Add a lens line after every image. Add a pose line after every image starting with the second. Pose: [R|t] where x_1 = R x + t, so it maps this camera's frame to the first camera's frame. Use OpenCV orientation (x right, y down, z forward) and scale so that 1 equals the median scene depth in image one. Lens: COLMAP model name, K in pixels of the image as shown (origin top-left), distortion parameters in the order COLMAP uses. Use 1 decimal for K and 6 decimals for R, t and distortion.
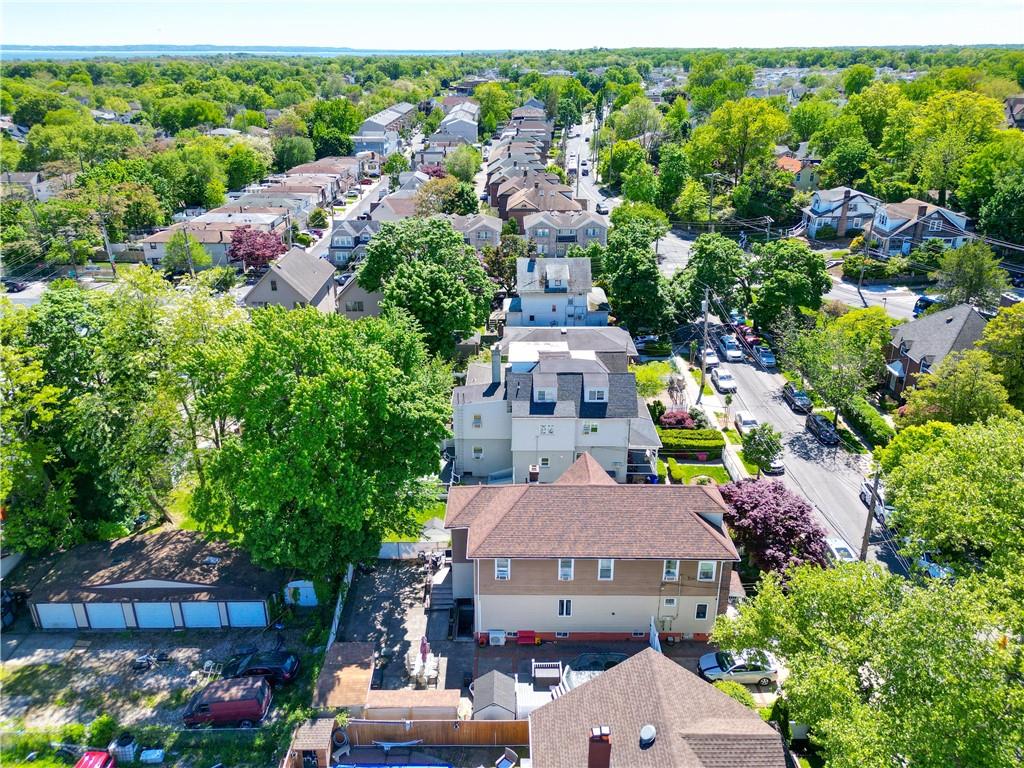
lens RADIAL K [[715.5, 0, 505.5], [0, 715.5, 415.1], [0, 0, 1]] dist [0.088771, -0.073293]
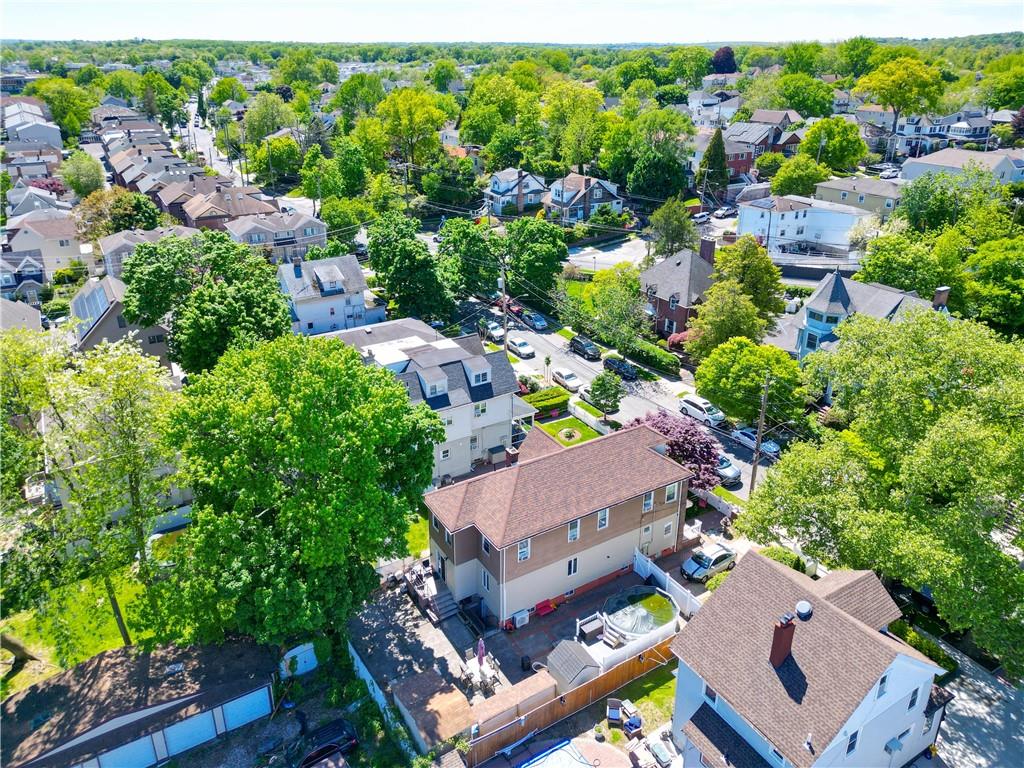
lens RADIAL K [[715.5, 0, 505.5], [0, 715.5, 415.1], [0, 0, 1]] dist [0.088771, -0.073293]
pose [[0.848563, -0.242360, 0.470322, -0.249701], [0.239211, 0.968615, 0.067545, -0.026490], [-0.471932, 0.055190, 0.879906, 0.050929]]
